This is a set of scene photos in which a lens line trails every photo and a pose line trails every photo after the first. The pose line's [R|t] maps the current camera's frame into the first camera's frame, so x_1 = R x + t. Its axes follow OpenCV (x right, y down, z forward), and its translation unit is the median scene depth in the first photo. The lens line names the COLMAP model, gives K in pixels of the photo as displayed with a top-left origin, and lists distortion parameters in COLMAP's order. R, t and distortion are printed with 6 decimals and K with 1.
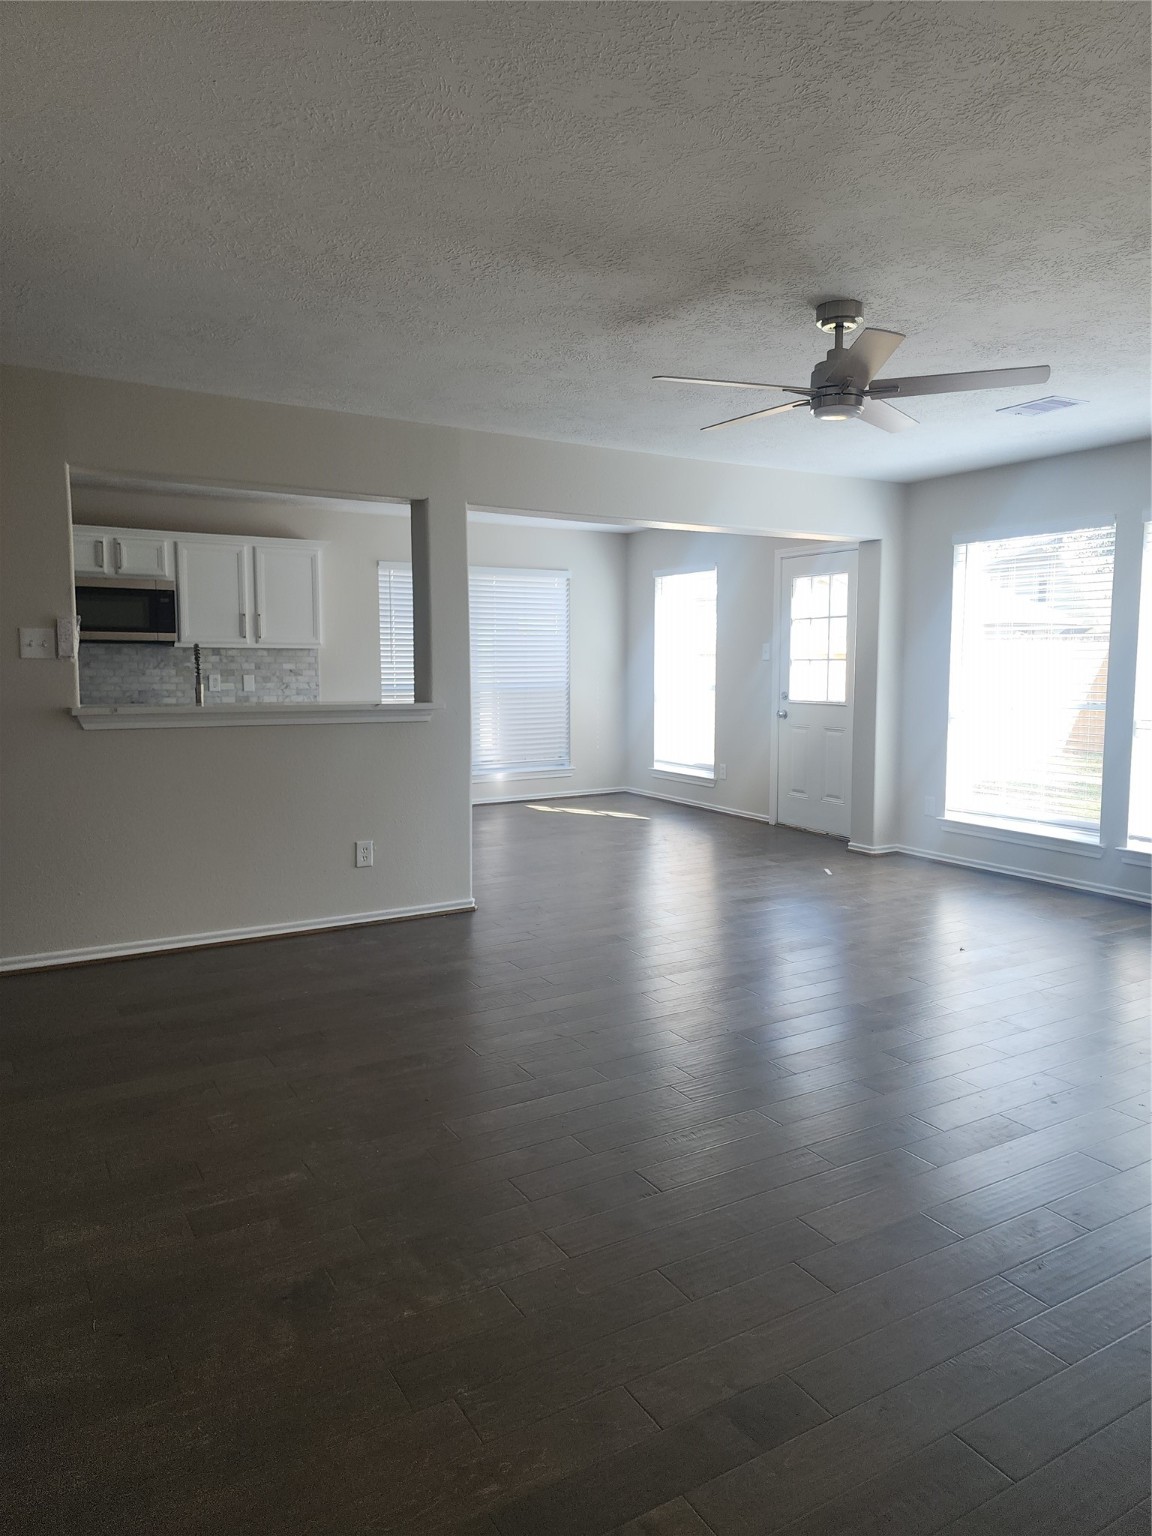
lens RADIAL K [[1017.4, 0, 587.1], [0, 1017.4, 759.0], [0, 0, 1]] dist [0.084230, -0.085214]
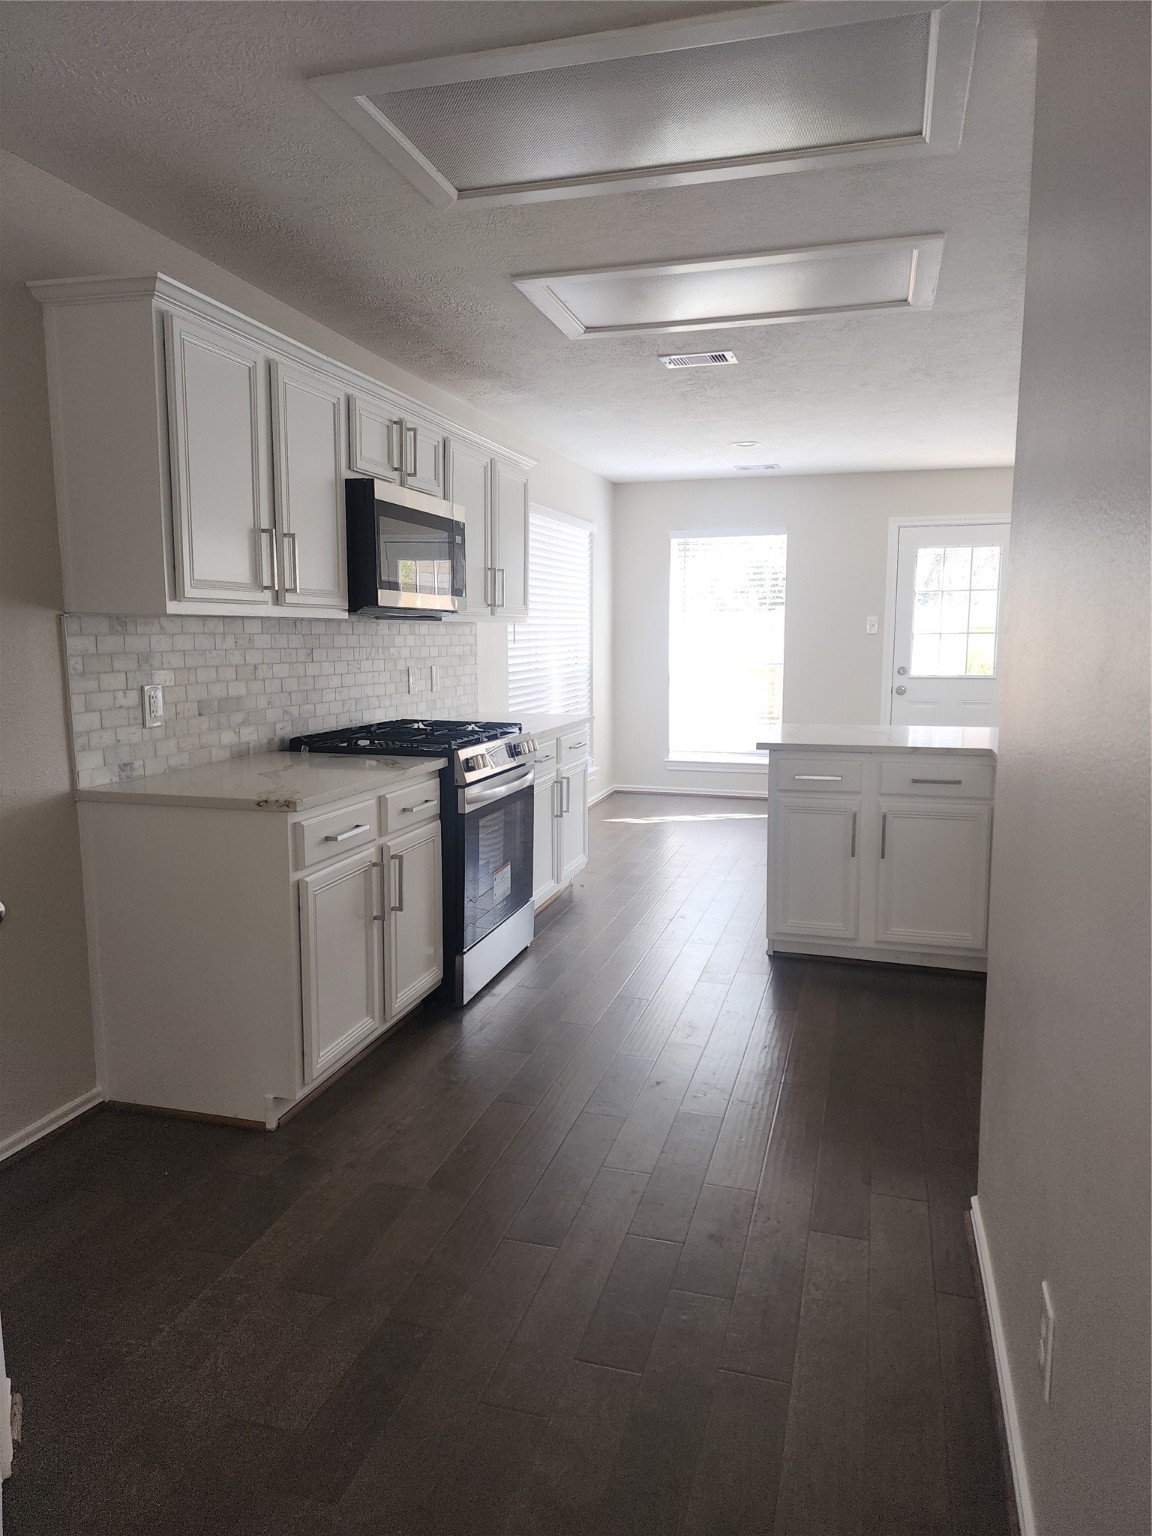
lens RADIAL K [[1017.4, 0, 587.1], [0, 1017.4, 759.0], [0, 0, 1]] dist [0.084230, -0.085214]
pose [[0.734001, -0.088525, 0.673354, -0.679354], [0.066841, 0.996071, 0.058090, -0.054551], [-0.675851, 0.002369, 0.737034, 0.480949]]
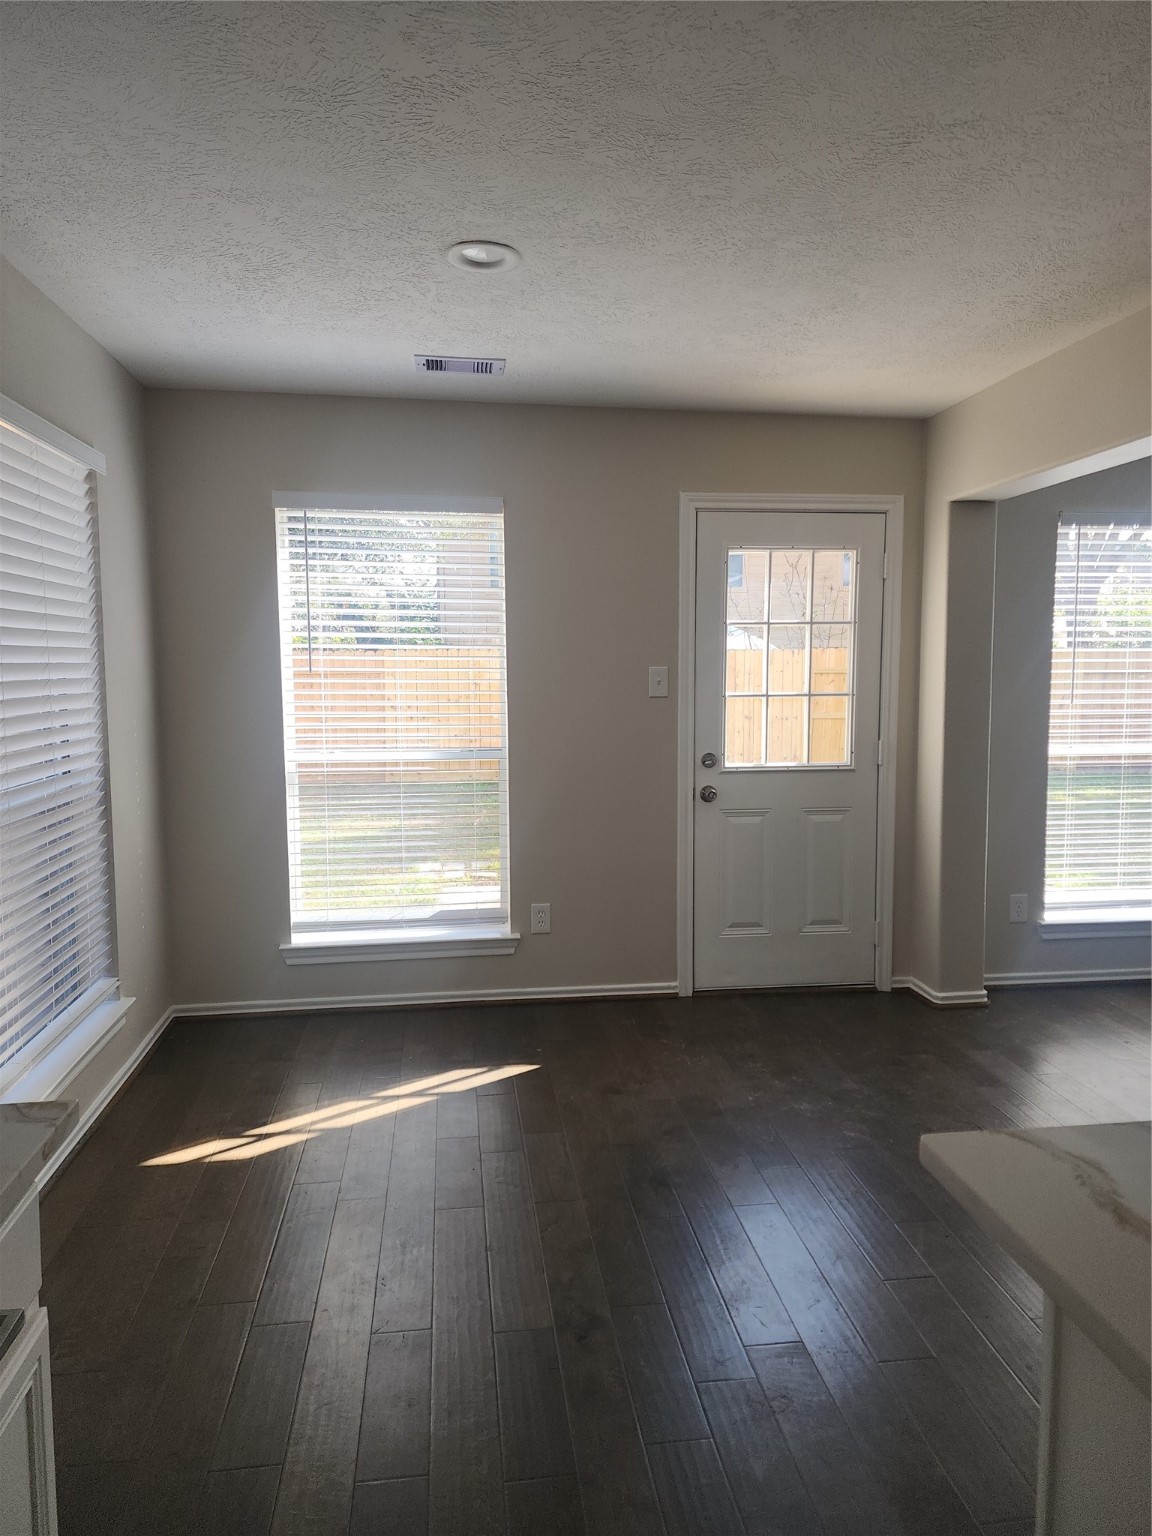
lens RADIAL K [[1017.4, 0, 587.1], [0, 1017.4, 759.0], [0, 0, 1]] dist [0.084230, -0.085214]
pose [[0.391315, -0.072288, 0.917413, -0.336603], [0.094978, 0.994759, 0.037871, -0.089040], [-0.915342, 0.072315, 0.396130, 0.832615]]
